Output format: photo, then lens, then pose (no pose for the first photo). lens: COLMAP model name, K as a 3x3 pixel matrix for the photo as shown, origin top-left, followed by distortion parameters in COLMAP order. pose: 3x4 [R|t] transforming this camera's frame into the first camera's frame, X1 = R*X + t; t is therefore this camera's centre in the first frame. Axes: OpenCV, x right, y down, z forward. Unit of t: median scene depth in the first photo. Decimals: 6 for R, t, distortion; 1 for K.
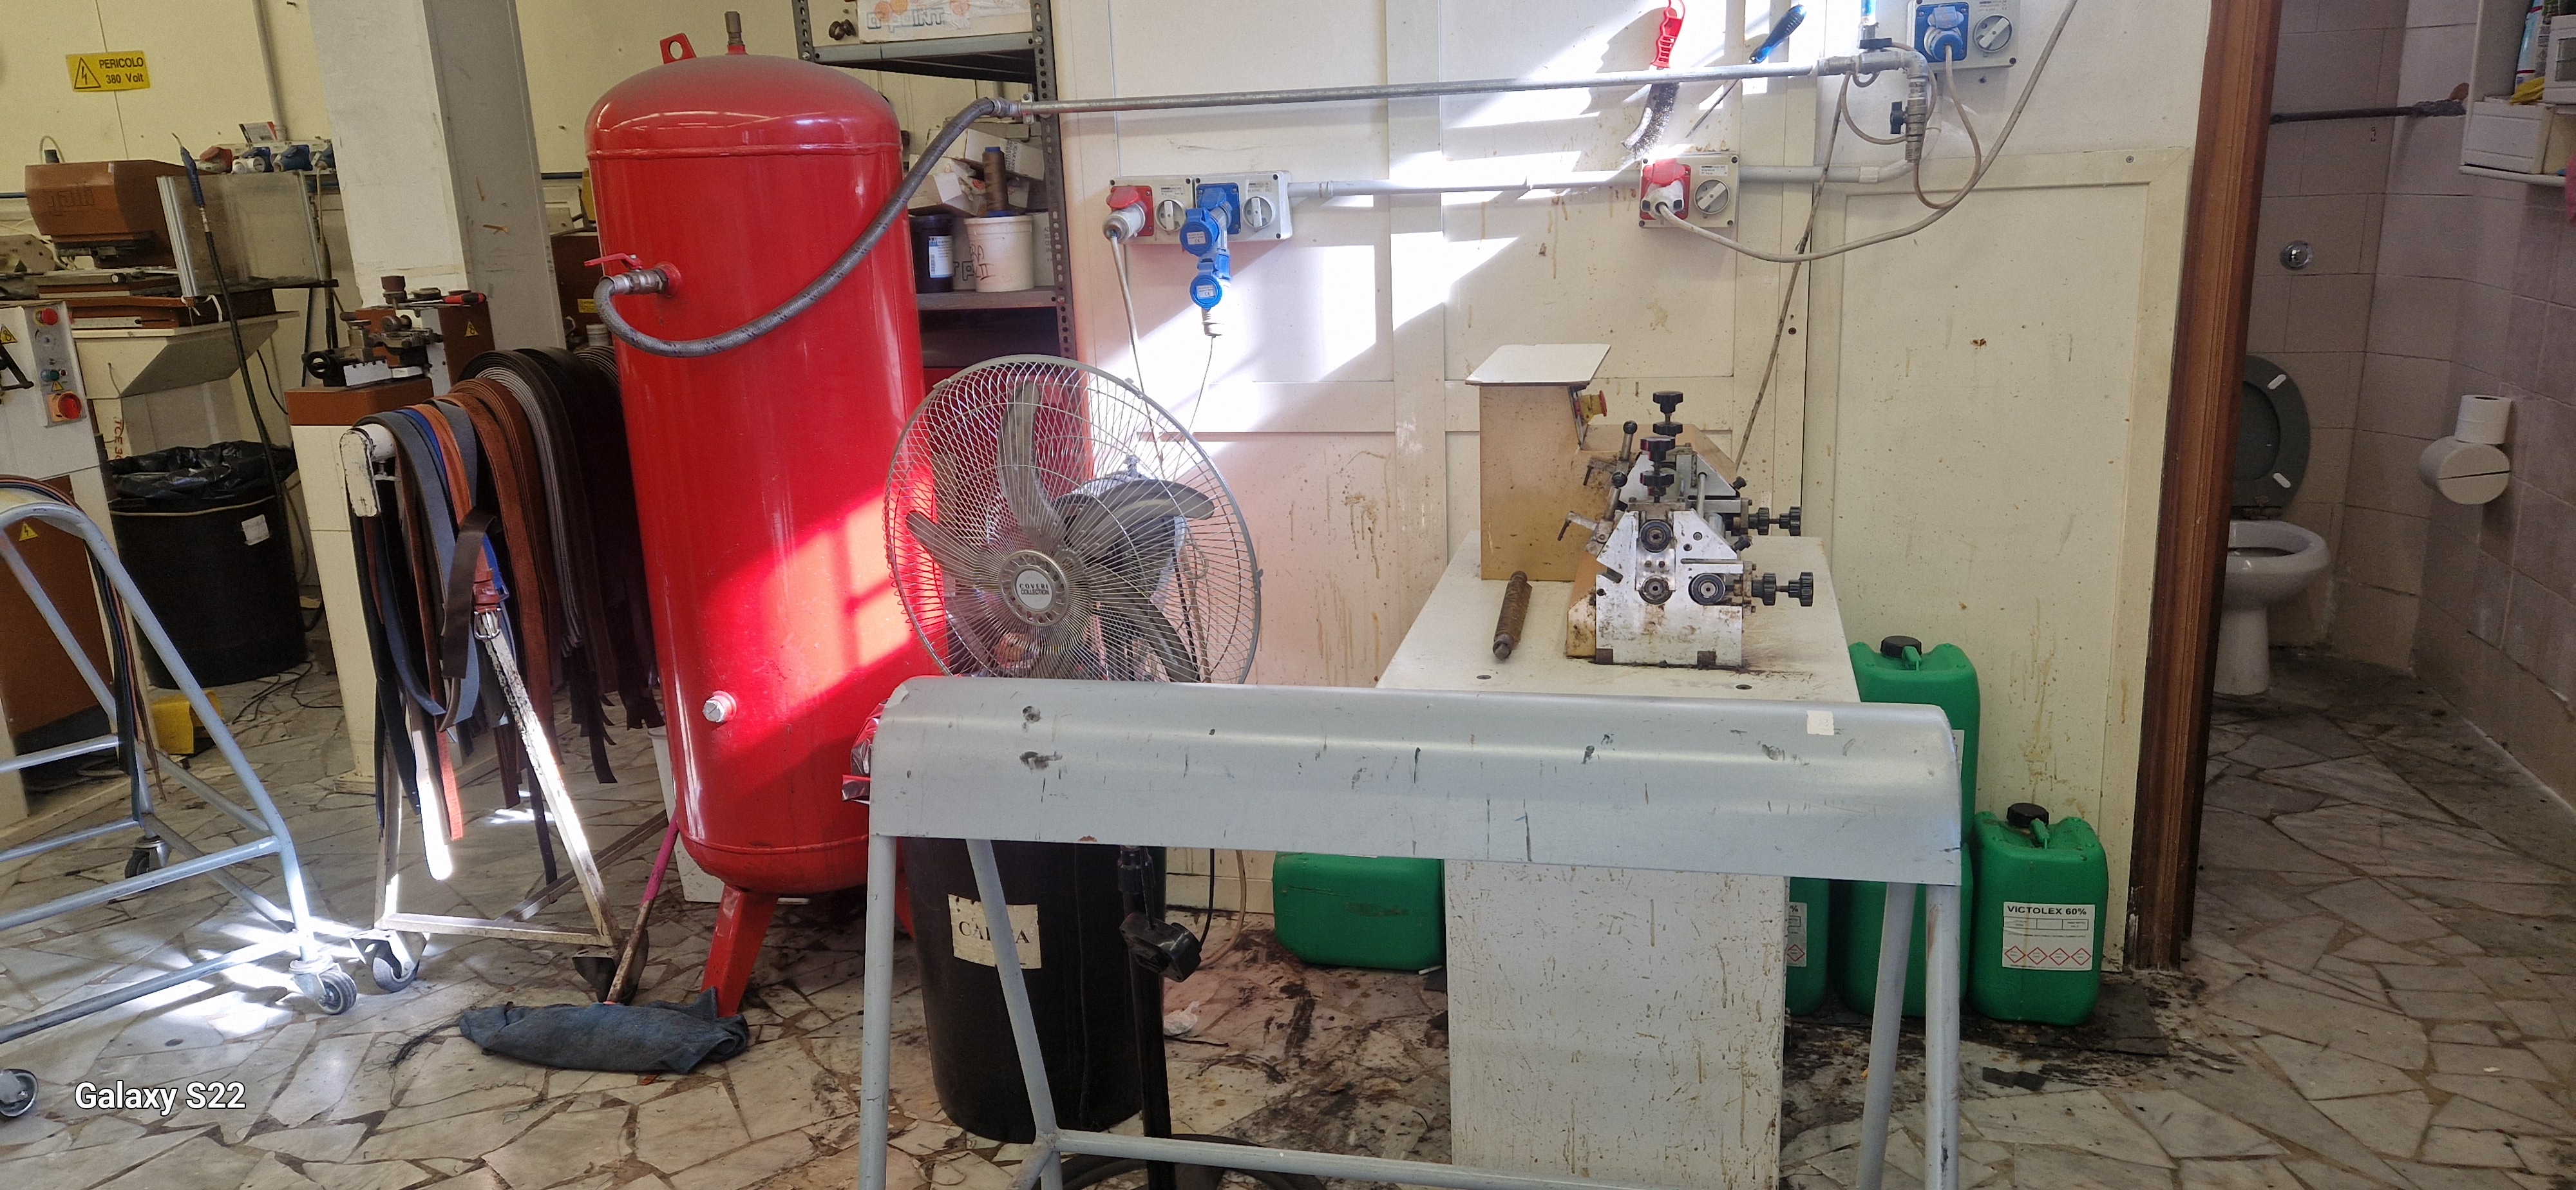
lens RADIAL K [[1725.7, 0, 1280.9], [0, 1725.7, 599.8], [0, 0, 1]] dist [0.081015, -0.063364]
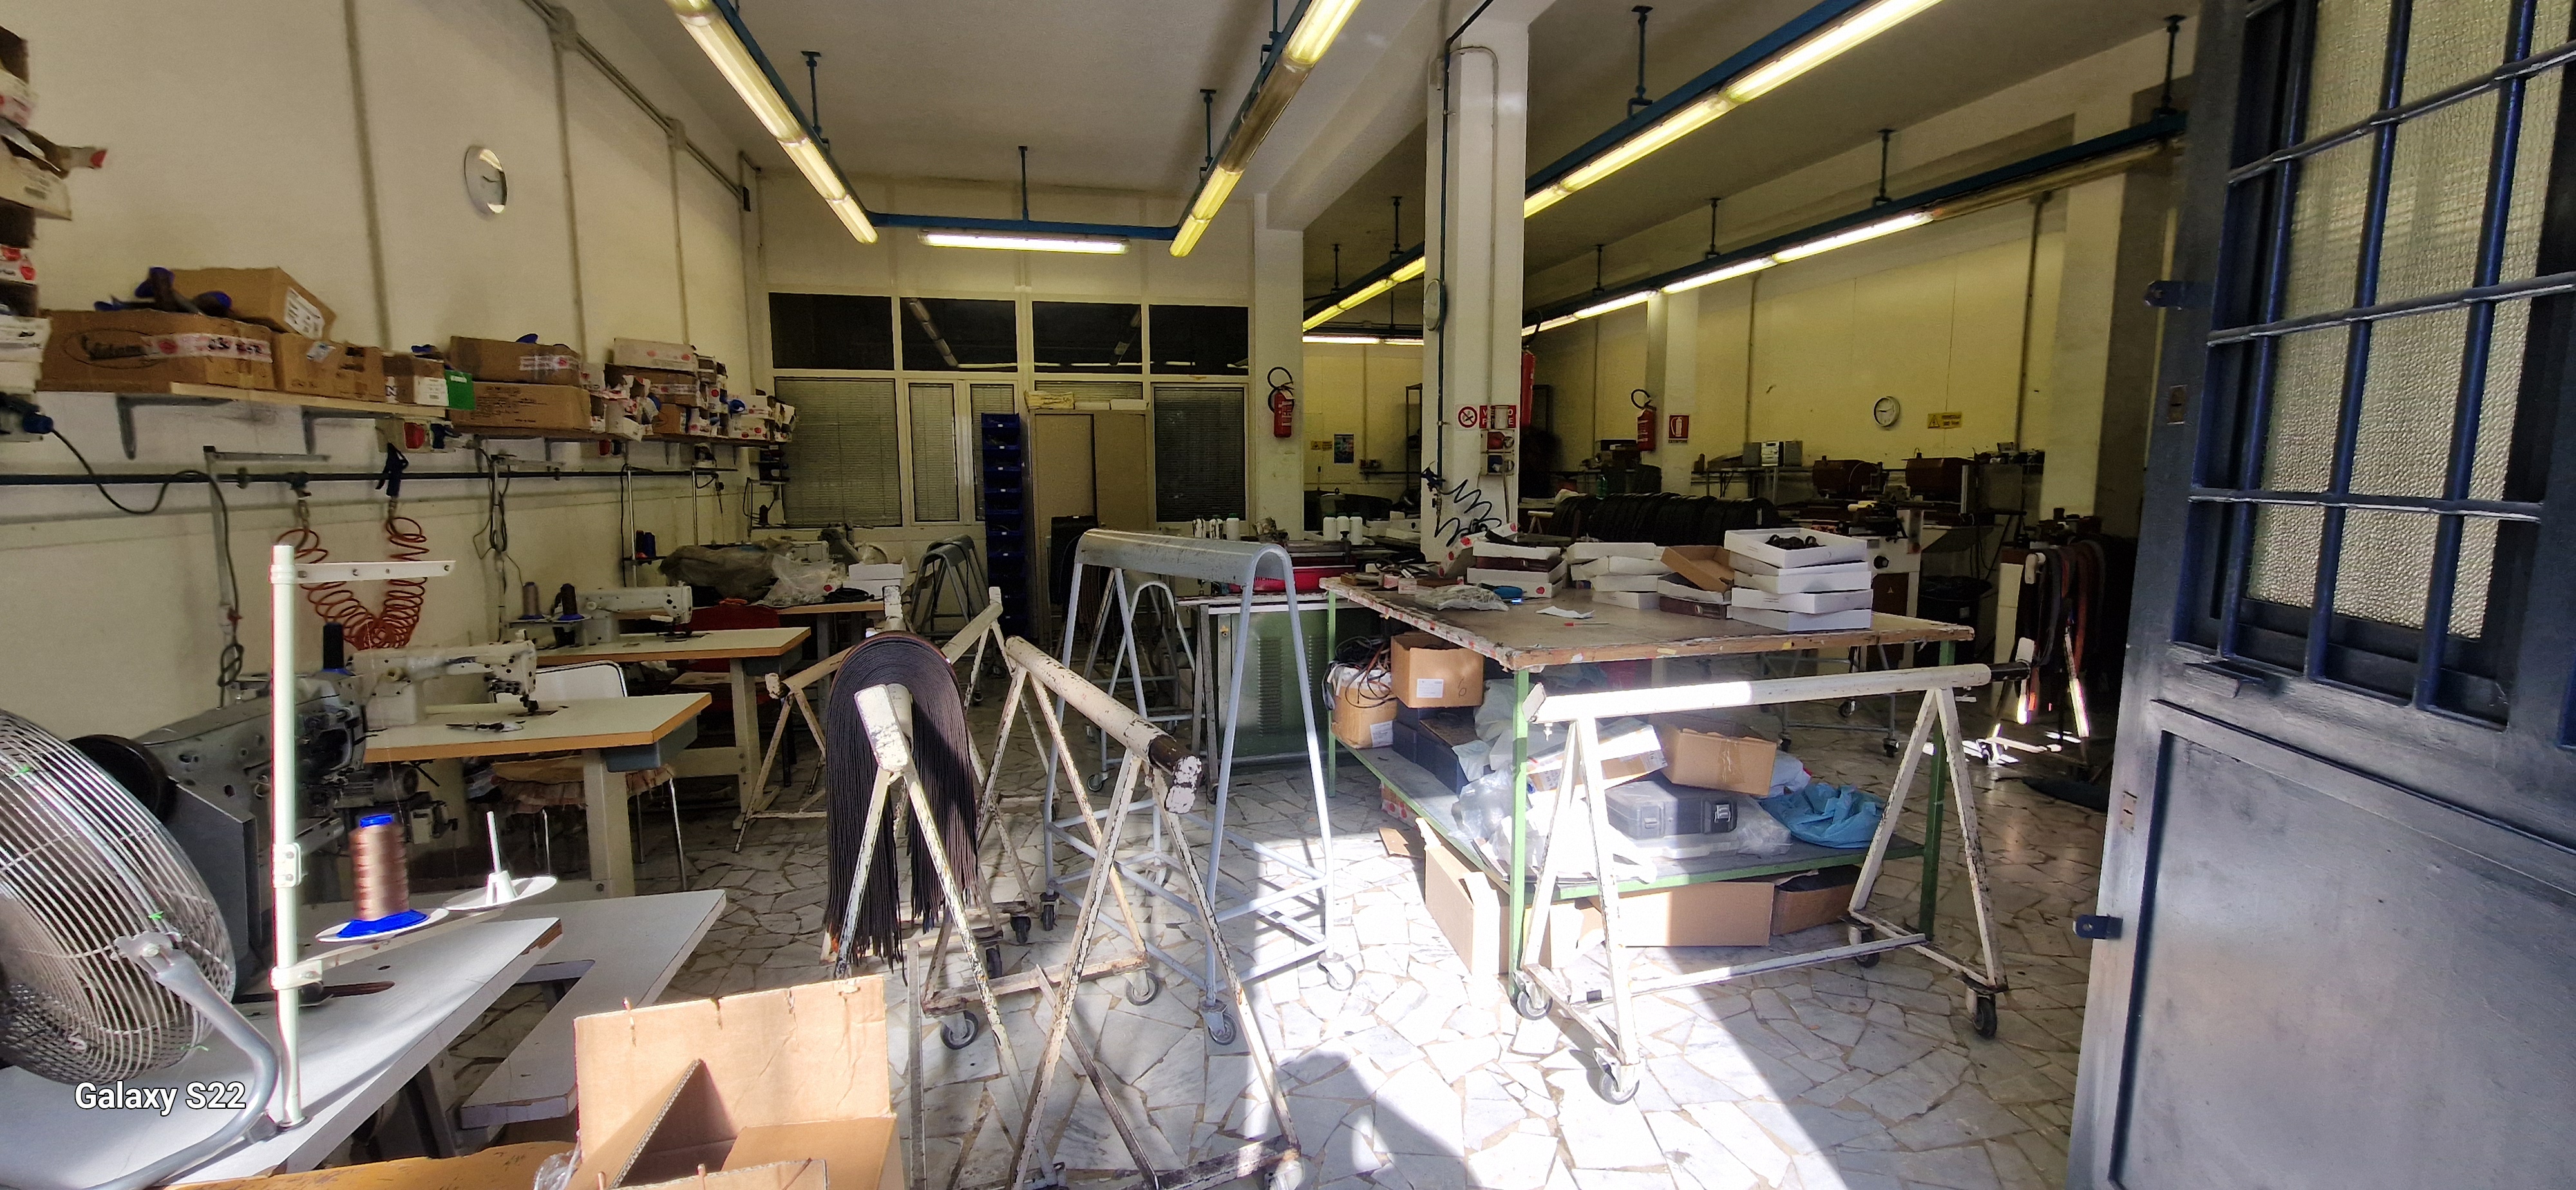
lens RADIAL K [[994.3, 0, 1288.0], [0, 994.3, 595.0], [0, 0, 1]] dist [0.000101, -0.000055]
pose [[0.444910, 0.154544, -0.882140, 0.202022], [-0.242335, 0.969027, 0.047543, 0.099841], [0.862165, 0.192621, 0.468581, -0.432870]]
